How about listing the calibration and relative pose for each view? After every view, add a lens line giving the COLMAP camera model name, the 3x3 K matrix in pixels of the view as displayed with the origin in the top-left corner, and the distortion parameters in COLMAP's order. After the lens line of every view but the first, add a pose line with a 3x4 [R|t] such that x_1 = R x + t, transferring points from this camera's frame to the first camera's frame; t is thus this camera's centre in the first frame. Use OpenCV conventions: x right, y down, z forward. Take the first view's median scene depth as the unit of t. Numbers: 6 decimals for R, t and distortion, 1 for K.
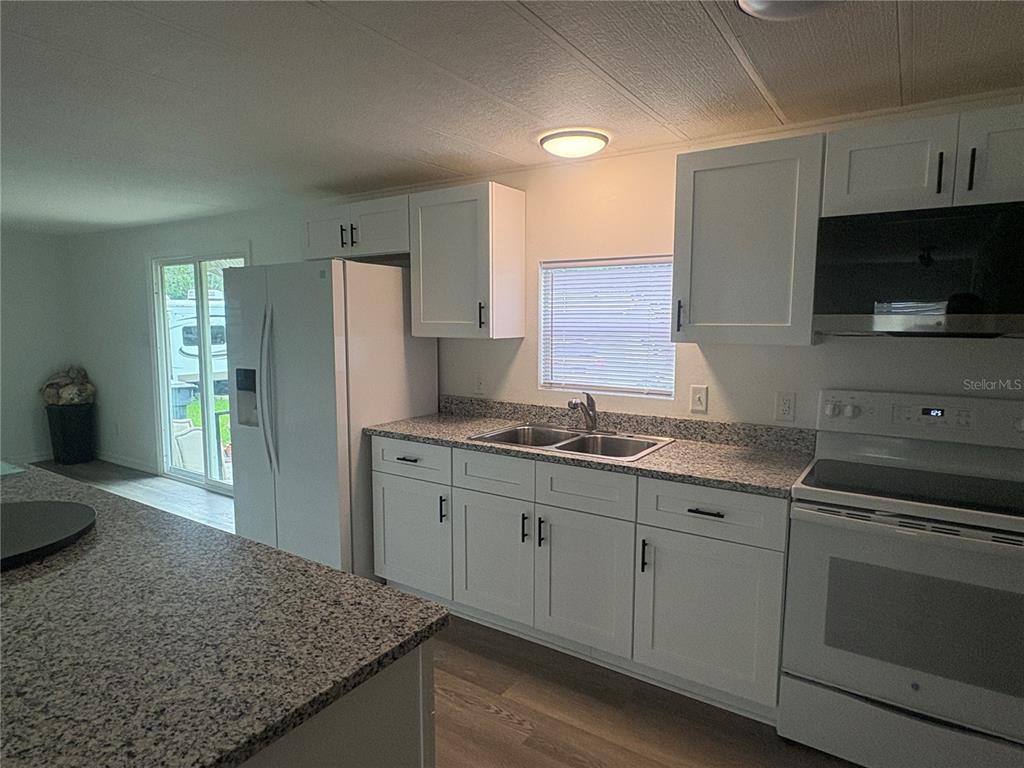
lens RADIAL K [[605.7, 0, 512.0], [0, 605.7, 384.0], [0, 0, 1]] dist [0.002010, 0.000304]
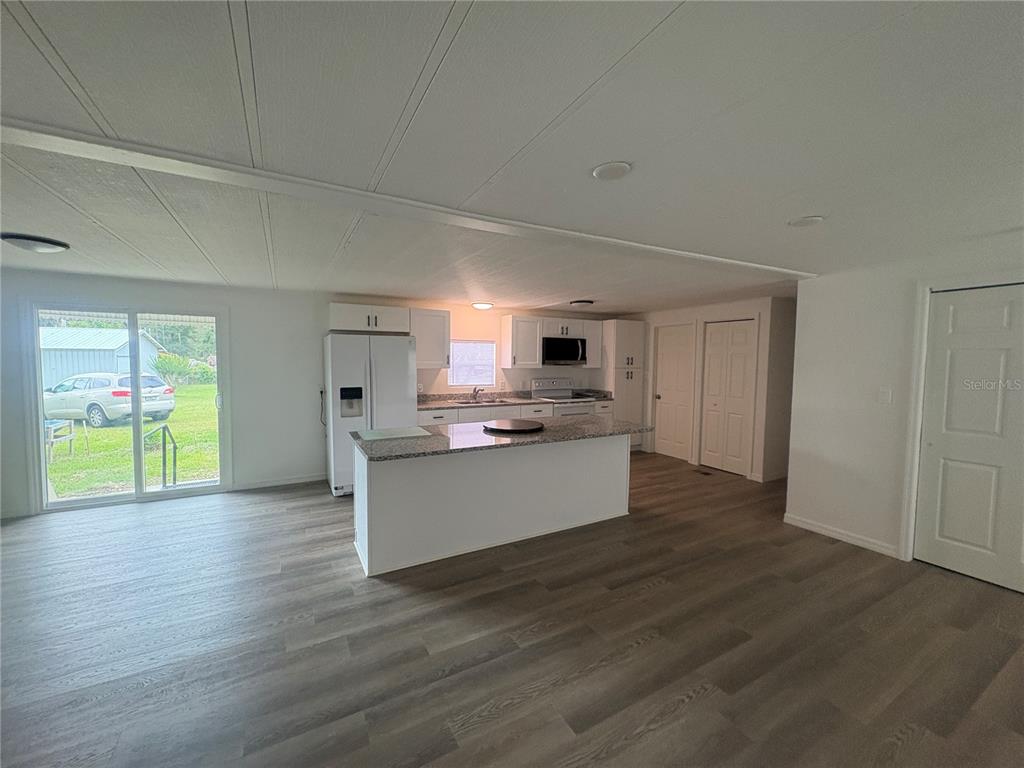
lens RADIAL K [[407.4, 0, 512.0], [0, 407.4, 384.0], [0, 0, 1]] dist [0.000959, 0.000166]
pose [[0.460109, -0.052786, 0.886292, -1.588476], [0.089619, 0.995894, 0.012789, -0.006919], [-0.883328, 0.073544, 0.462950, -0.064752]]
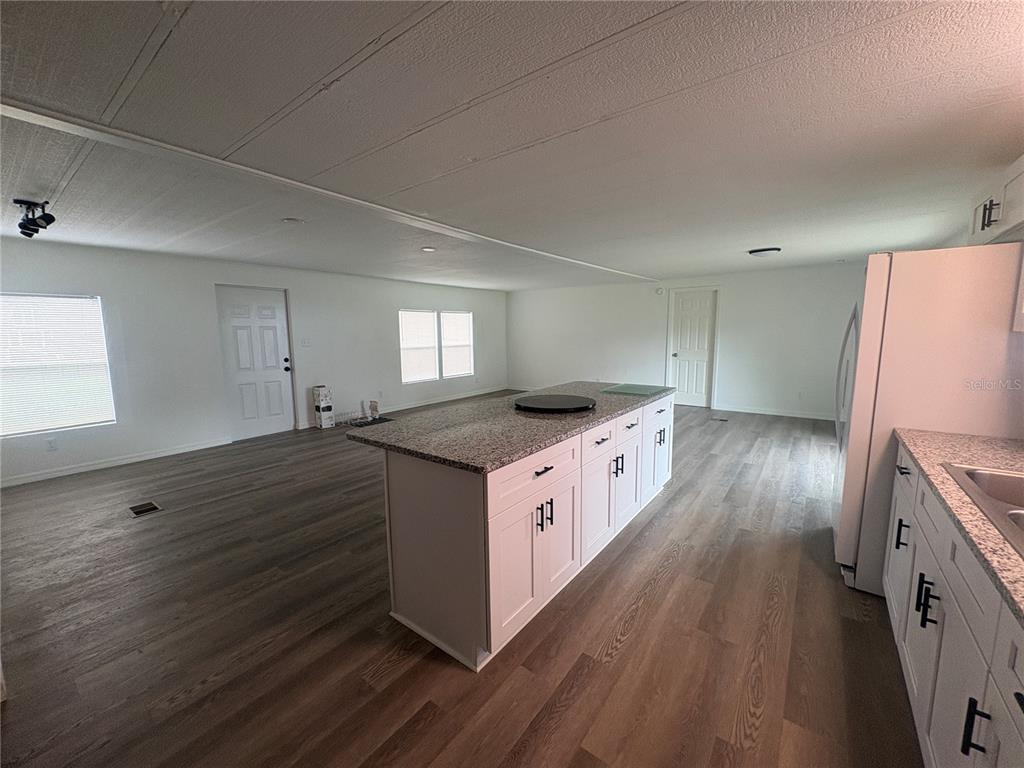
lens RADIAL K [[407.4, 0, 512.0], [0, 407.4, 384.0], [0, 0, 1]] dist [0.000959, 0.000166]
pose [[-0.060770, 0.129362, -0.989734, 0.456139], [-0.099905, 0.985799, 0.134982, -0.023539], [0.993139, 0.107082, -0.046983, 0.467703]]
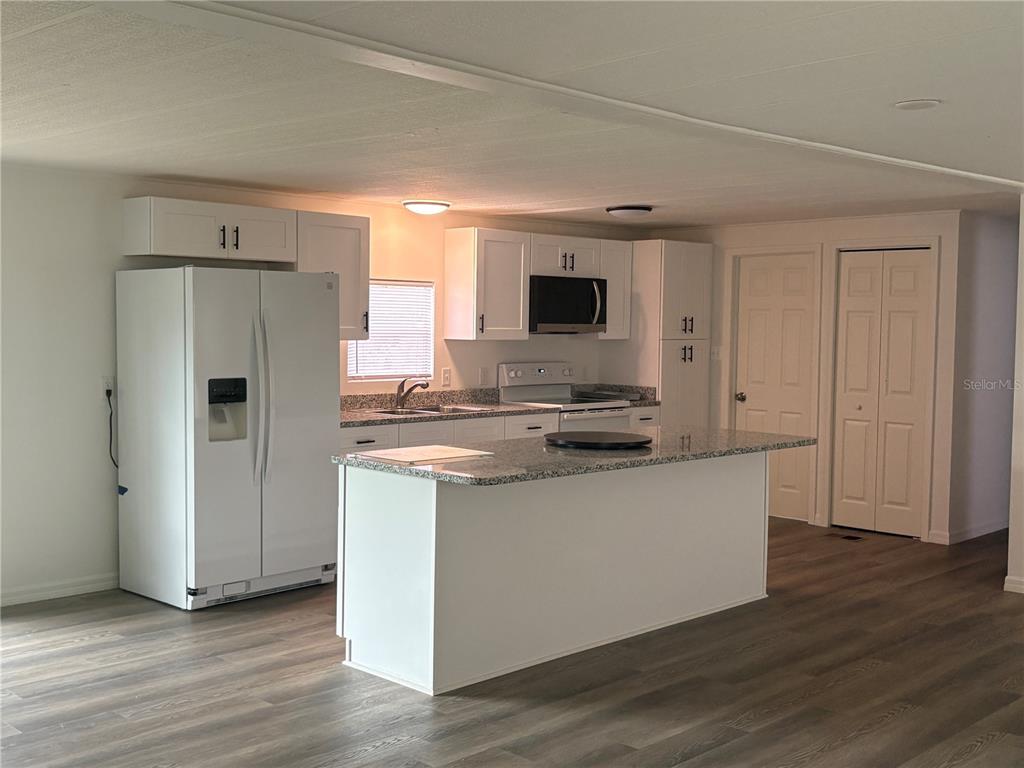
lens RADIAL K [[1154.4, 0, 510.5], [0, 1154.4, 378.4], [0, 0, 1]] dist [0.086926, -0.203884]
pose [[0.188638, -0.047411, 0.980902, -2.458558], [0.096036, 0.994937, 0.029621, -0.041447], [-0.977340, 0.088614, 0.192236, 0.278858]]
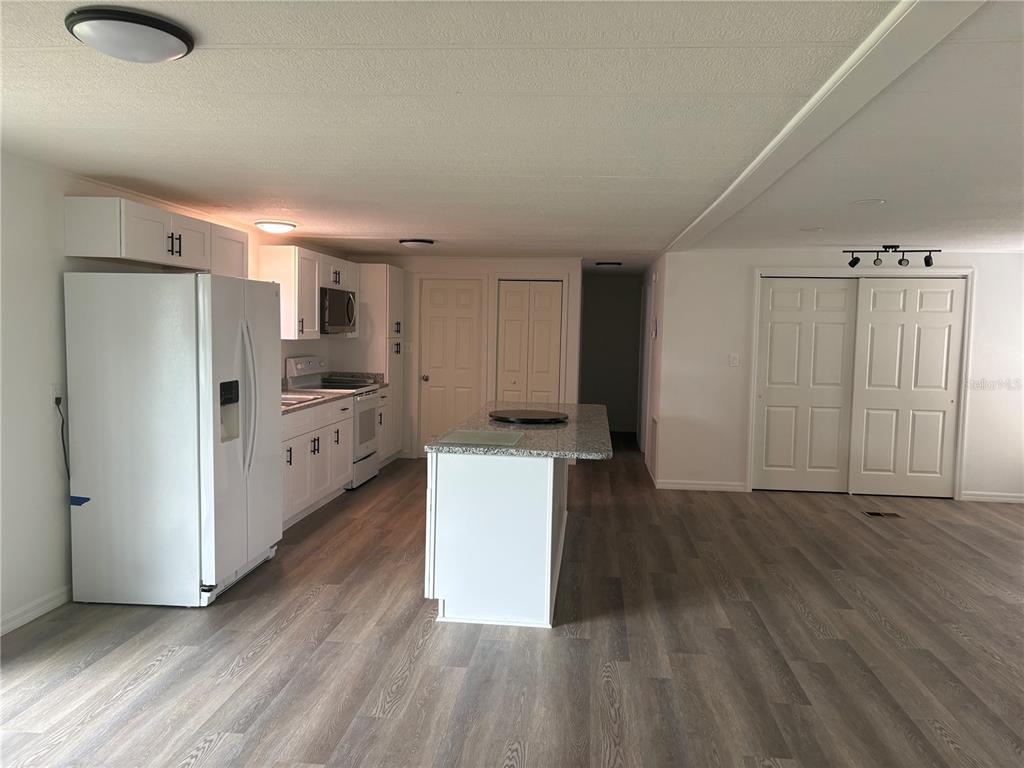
lens RADIAL K [[775.1, 0, 512.0], [0, 775.1, 384.0], [0, 0, 1]] dist [0.024106, -0.001843]
pose [[-0.464014, -0.075190, 0.882631, -2.052788], [0.076239, 0.989304, 0.124357, -0.165357], [-0.882541, 0.124994, -0.453319, 1.371307]]
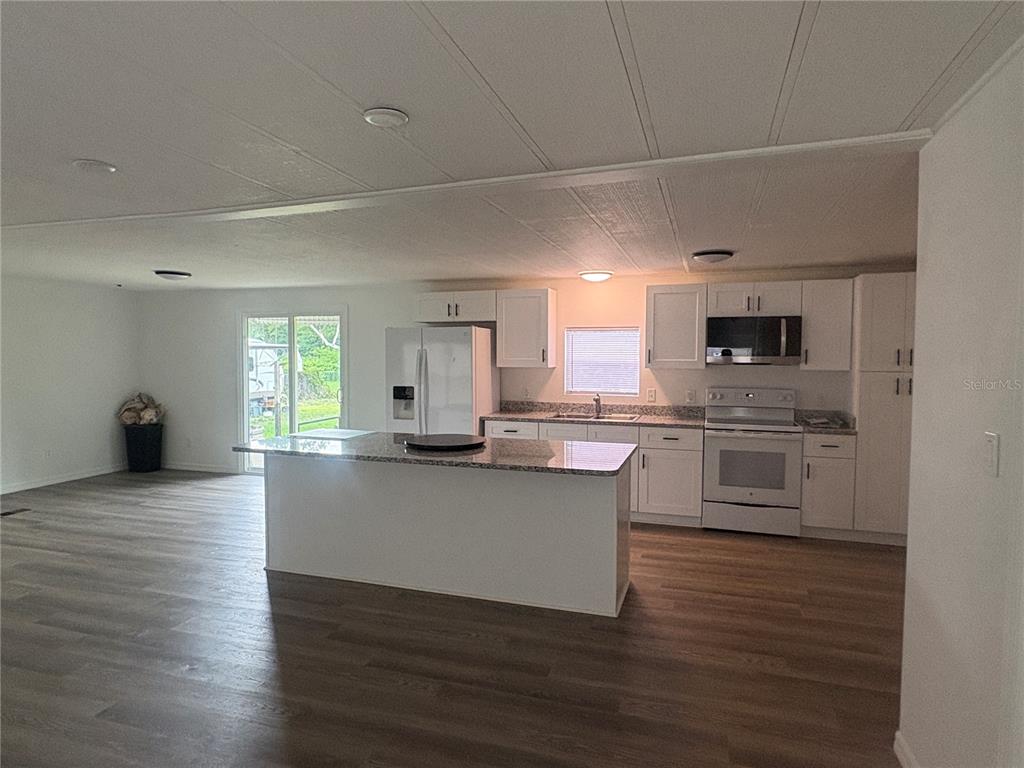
lens RADIAL K [[605.7, 0, 512.0], [0, 605.7, 384.0], [0, 0, 1]] dist [0.002010, 0.000304]
pose [[0.963655, -0.011238, 0.266914, -0.704988], [0.027269, 0.998034, -0.056427, 0.088694], [-0.265755, 0.061654, 0.962067, -0.879545]]
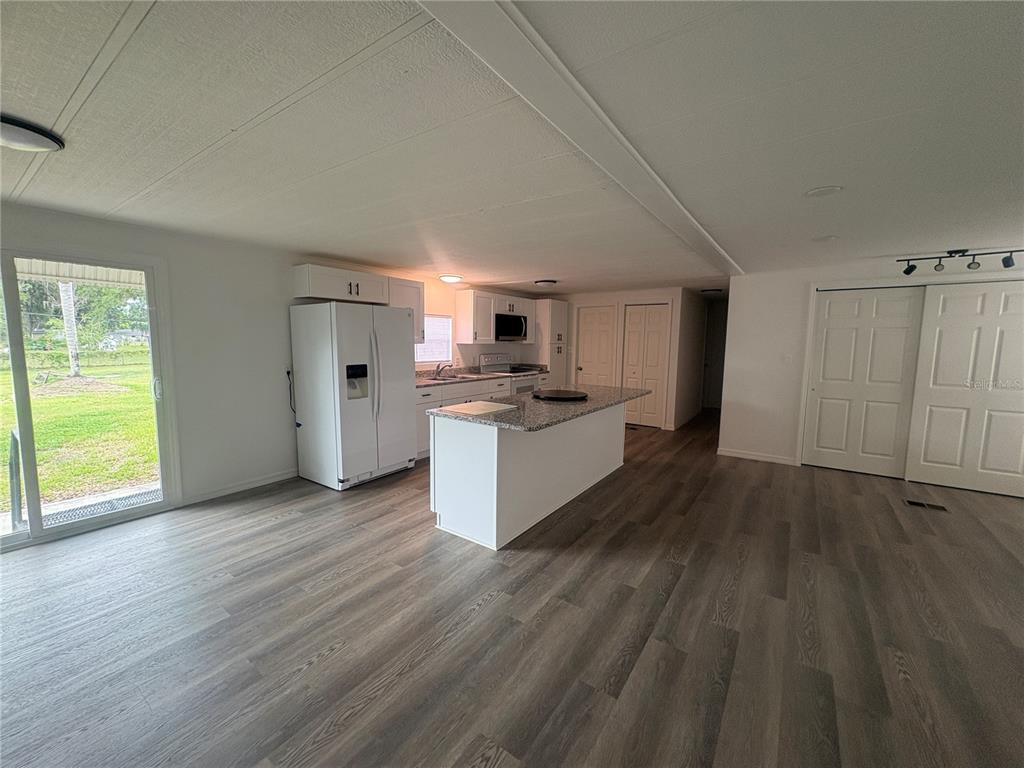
lens RADIAL K [[407.4, 0, 512.0], [0, 407.4, 384.0], [0, 0, 1]] dist [0.000959, 0.000166]
pose [[0.027902, -0.109736, 0.993569, -1.830368], [0.098067, 0.989462, 0.106528, -0.058514], [-0.994789, 0.094464, 0.038369, 0.625614]]
